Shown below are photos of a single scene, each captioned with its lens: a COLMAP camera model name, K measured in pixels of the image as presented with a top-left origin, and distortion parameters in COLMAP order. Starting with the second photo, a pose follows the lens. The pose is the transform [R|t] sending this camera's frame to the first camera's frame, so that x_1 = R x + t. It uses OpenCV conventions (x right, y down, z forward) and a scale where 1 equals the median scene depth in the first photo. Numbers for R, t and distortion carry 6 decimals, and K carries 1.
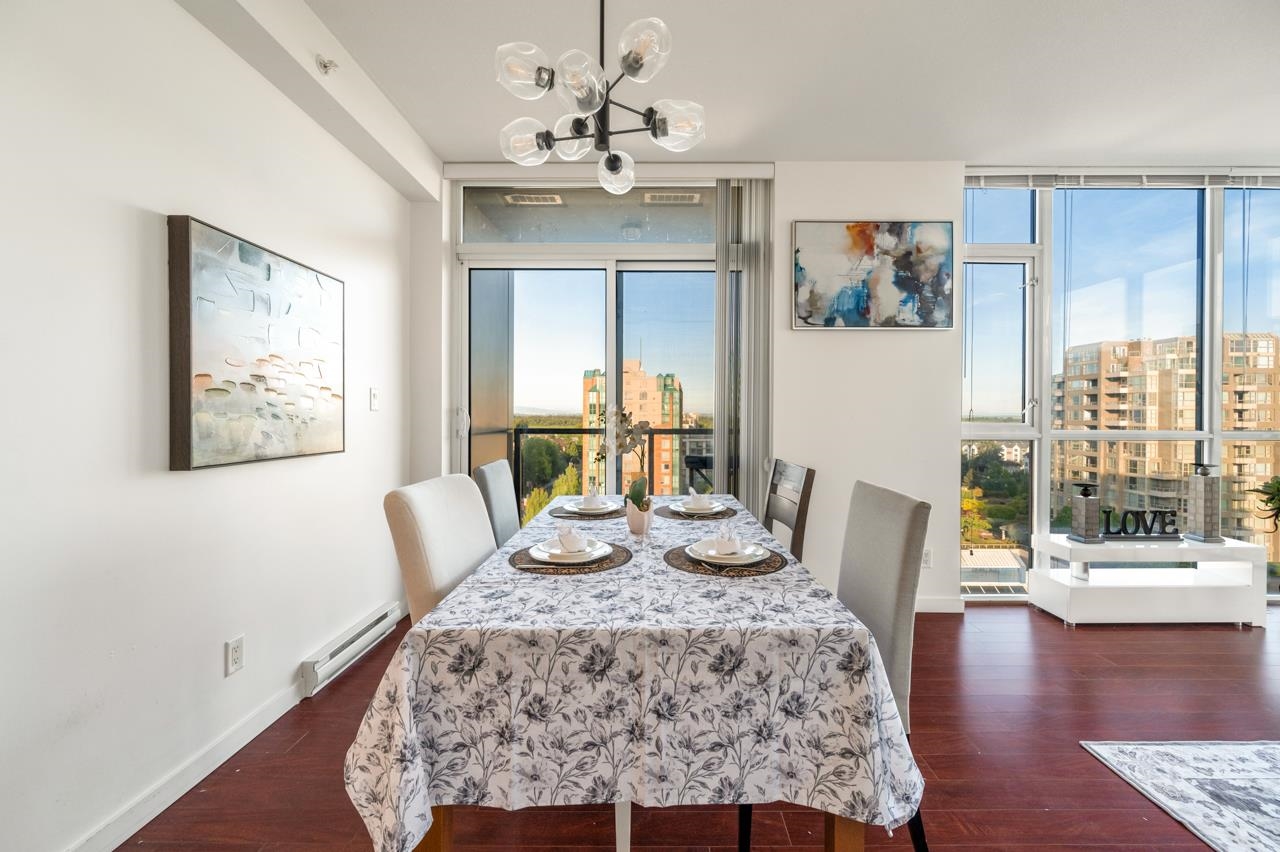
lens RADIAL K [[516.1, 0, 655.3], [0, 516.1, 416.2], [0, 0, 1]] dist [0.001789, -0.000647]
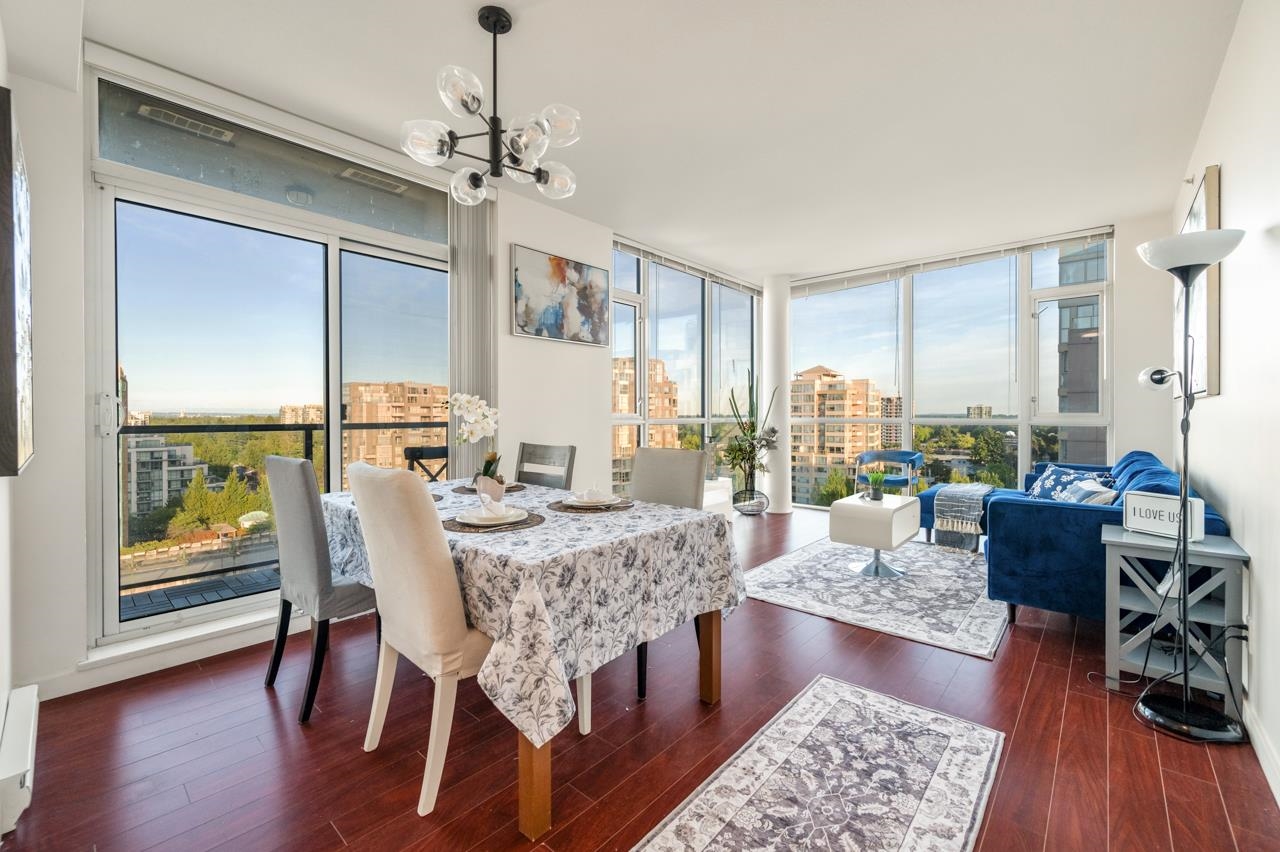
lens RADIAL K [[524.9, 0, 642.7], [0, 524.9, 418.2], [0, 0, 1]] dist [-0.003526, -0.001580]
pose [[0.664988, -0.008117, 0.746810, -0.437292], [0.003730, 0.999965, 0.007547, 0.015699], [-0.746845, -0.002233, 0.664995, -0.024790]]
